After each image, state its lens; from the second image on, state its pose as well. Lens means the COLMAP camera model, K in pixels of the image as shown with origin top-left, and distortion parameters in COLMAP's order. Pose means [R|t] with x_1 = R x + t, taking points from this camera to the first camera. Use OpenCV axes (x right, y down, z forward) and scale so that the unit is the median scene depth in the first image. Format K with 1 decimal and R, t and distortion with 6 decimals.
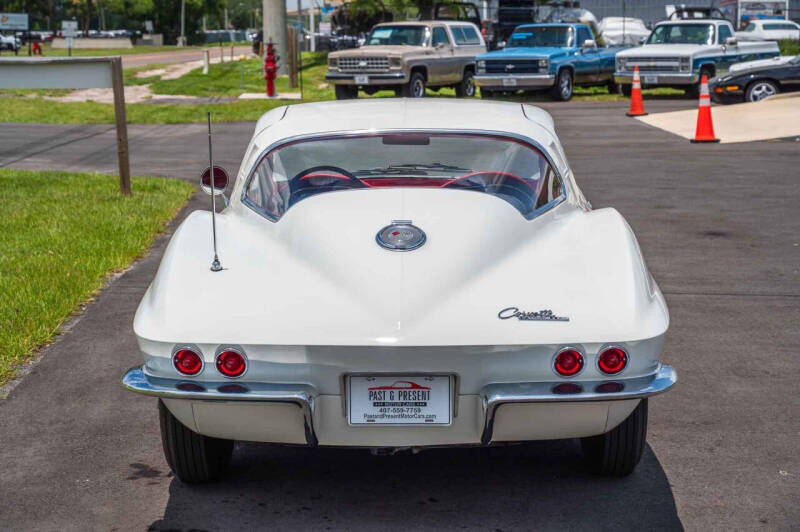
lens RADIAL K [[1630.2, 0, 400.0], [0, 1630.2, 266.0], [0, 0, 1]] dist [0.030391, -0.066187]
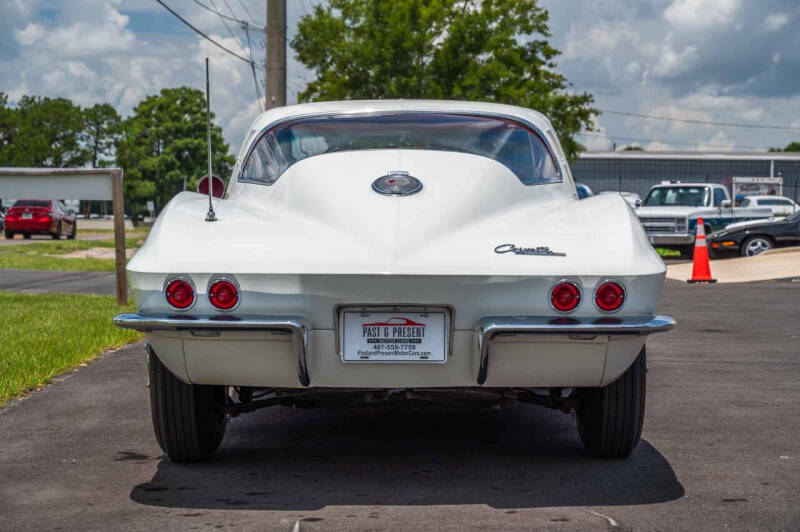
lens RADIAL K [[1630.2, 0, 400.0], [0, 1630.2, 266.0], [0, 0, 1]] dist [0.030391, -0.066187]
pose [[0.999936, 0.011296, 0.001141, 0.000656], [-0.011088, 0.993219, -0.115732, 0.056637], [-0.002441, 0.115712, 0.993280, 0.006276]]
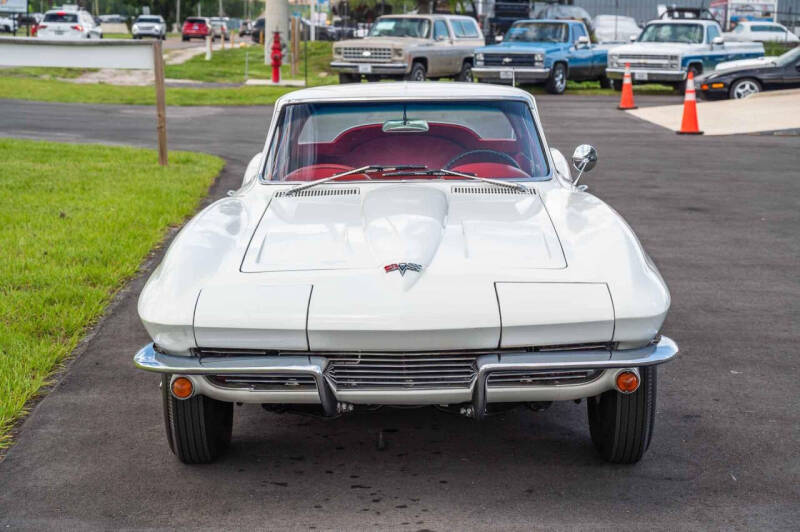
lens RADIAL K [[1630.2, 0, 400.0], [0, 1630.2, 266.0], [0, 0, 1]] dist [0.030391, -0.066187]
pose [[0.999659, 0.024603, 0.008724, -0.019653], [-0.024644, 0.999686, 0.004603, 0.018828], [-0.008608, -0.004816, 0.999951, -0.130004]]
